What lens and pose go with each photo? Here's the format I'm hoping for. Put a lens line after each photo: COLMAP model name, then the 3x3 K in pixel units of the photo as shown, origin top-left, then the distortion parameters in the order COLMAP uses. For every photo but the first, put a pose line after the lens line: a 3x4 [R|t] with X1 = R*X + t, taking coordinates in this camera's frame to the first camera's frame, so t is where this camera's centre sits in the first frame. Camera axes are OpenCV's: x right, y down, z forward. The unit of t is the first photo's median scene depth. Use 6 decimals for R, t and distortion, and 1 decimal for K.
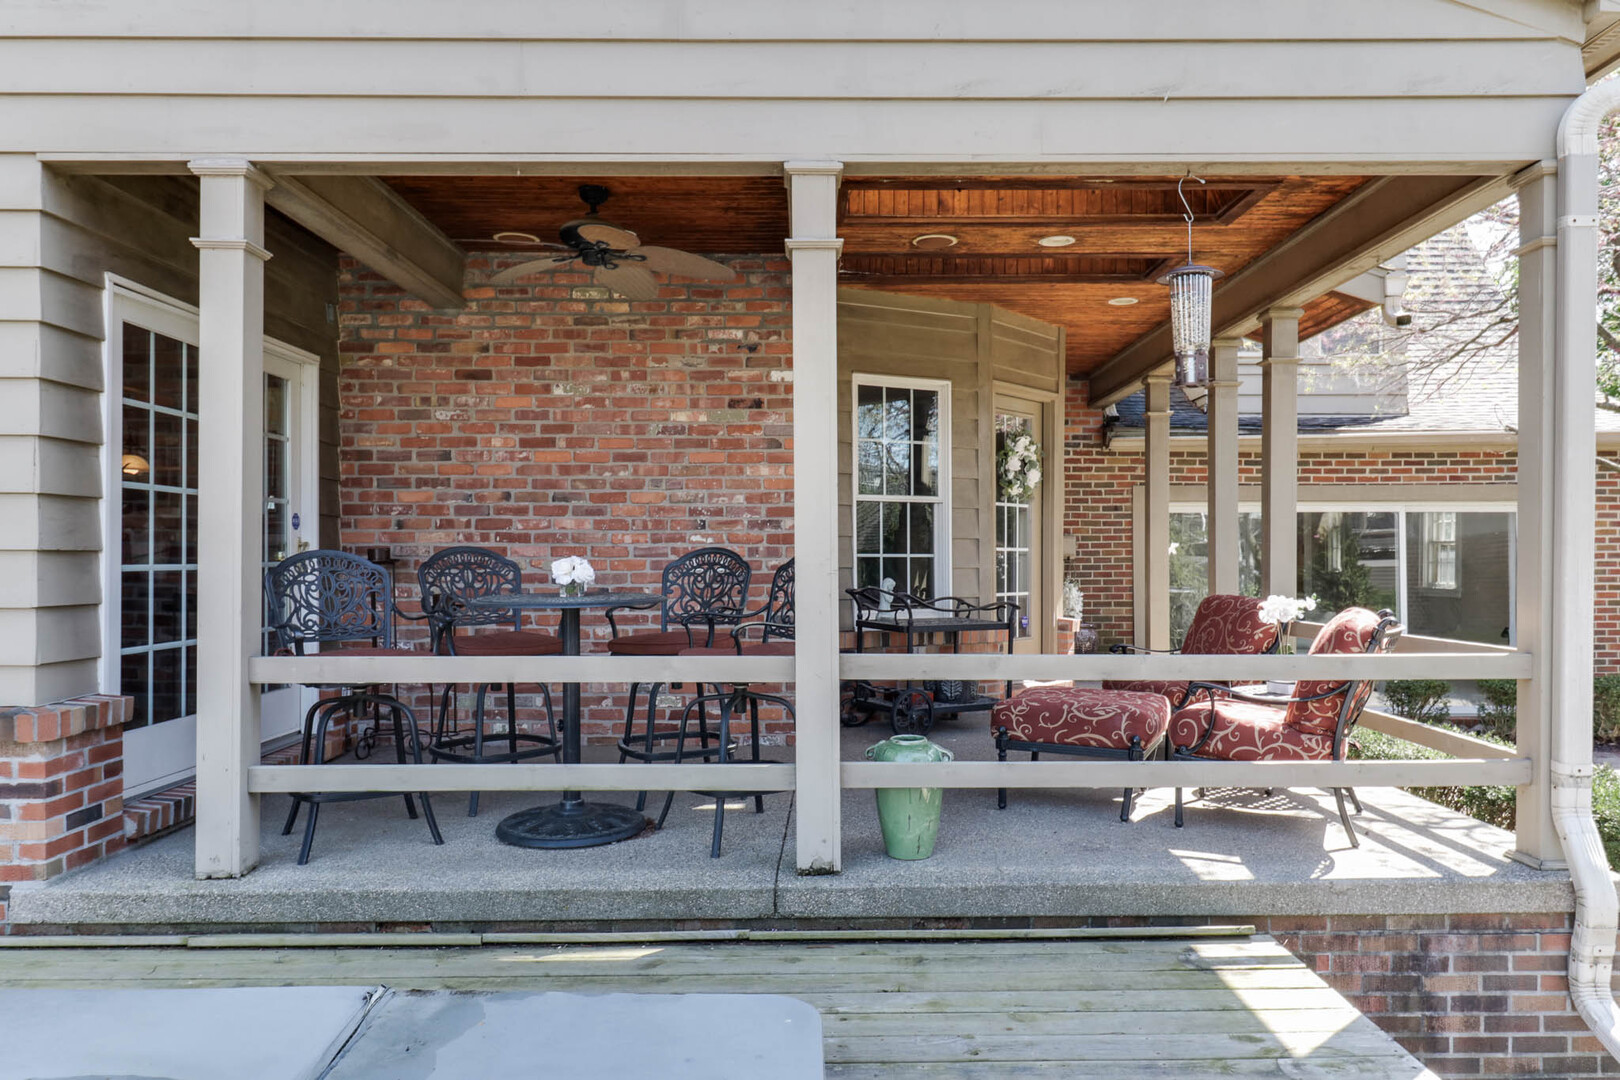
lens RADIAL K [[1127.3, 0, 837.9], [0, 1127.3, 556.7], [0, 0, 1]] dist [0.007256, 0.002139]
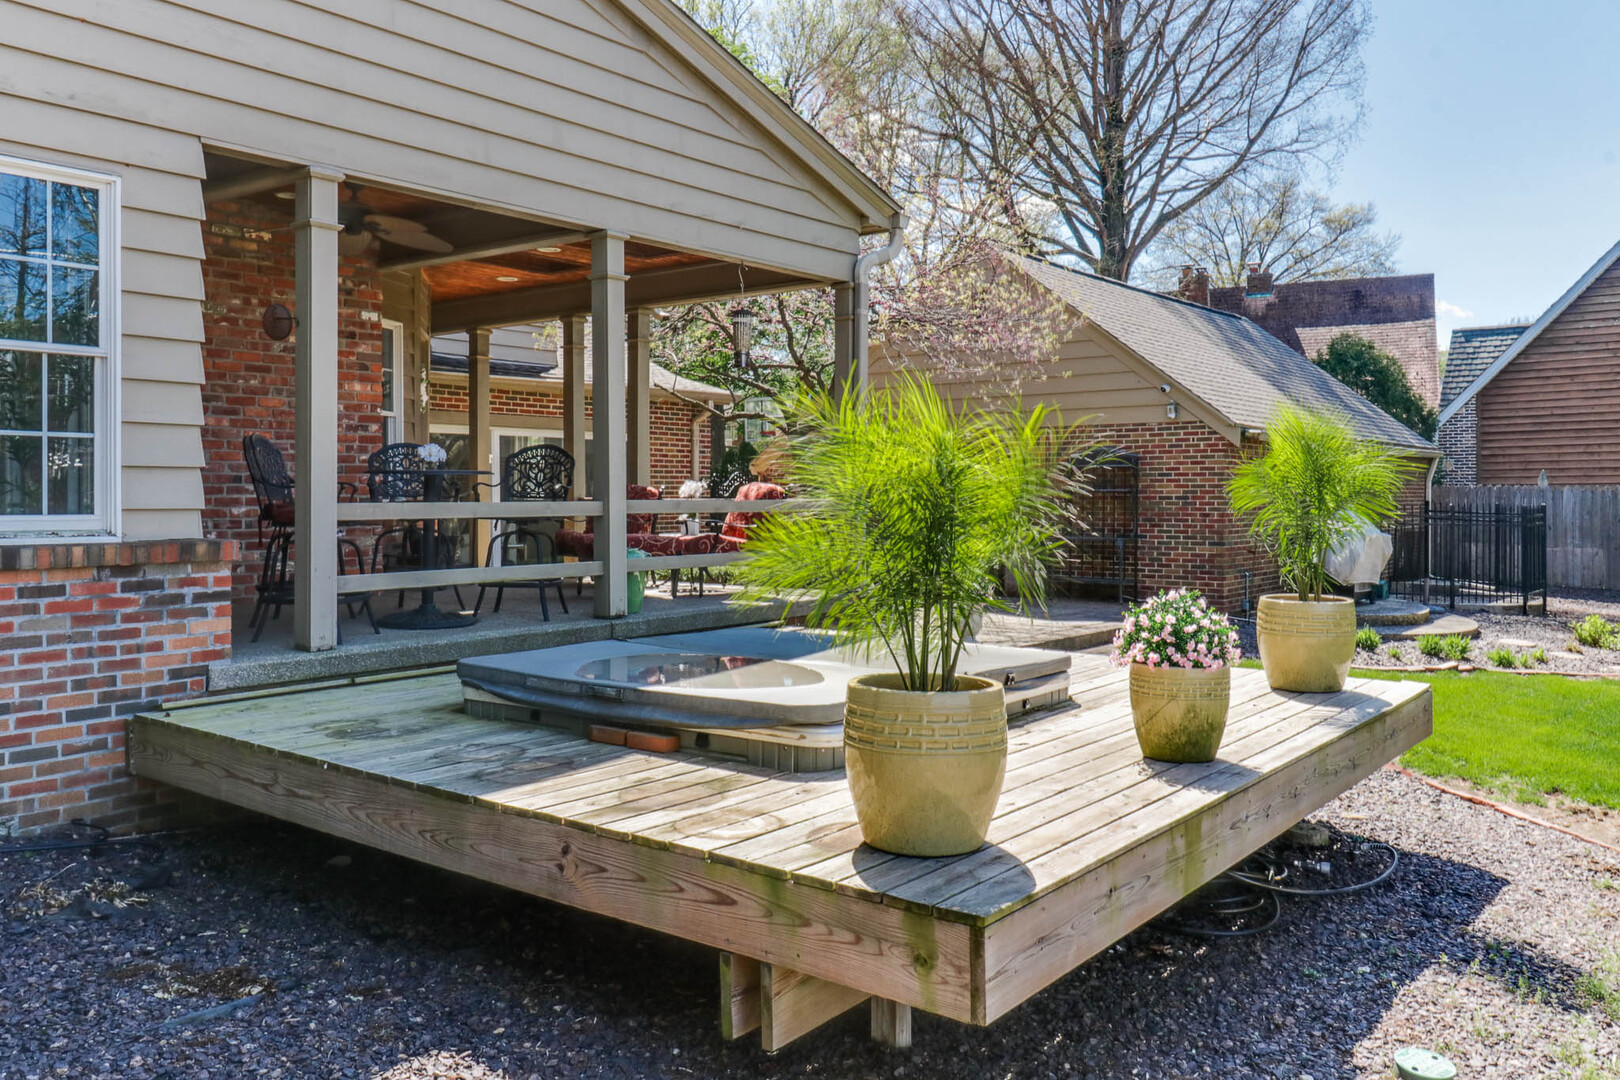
lens RADIAL K [[1277.9, 0, 808.8], [0, 1277.9, 502.0], [0, 0, 1]] dist [-0.002734, -0.002584]
pose [[0.624952, -0.003879, 0.780654, -0.895954], [-0.001982, 0.999977, 0.006555, 0.046420], [-0.780661, -0.005644, 0.624929, -0.337812]]
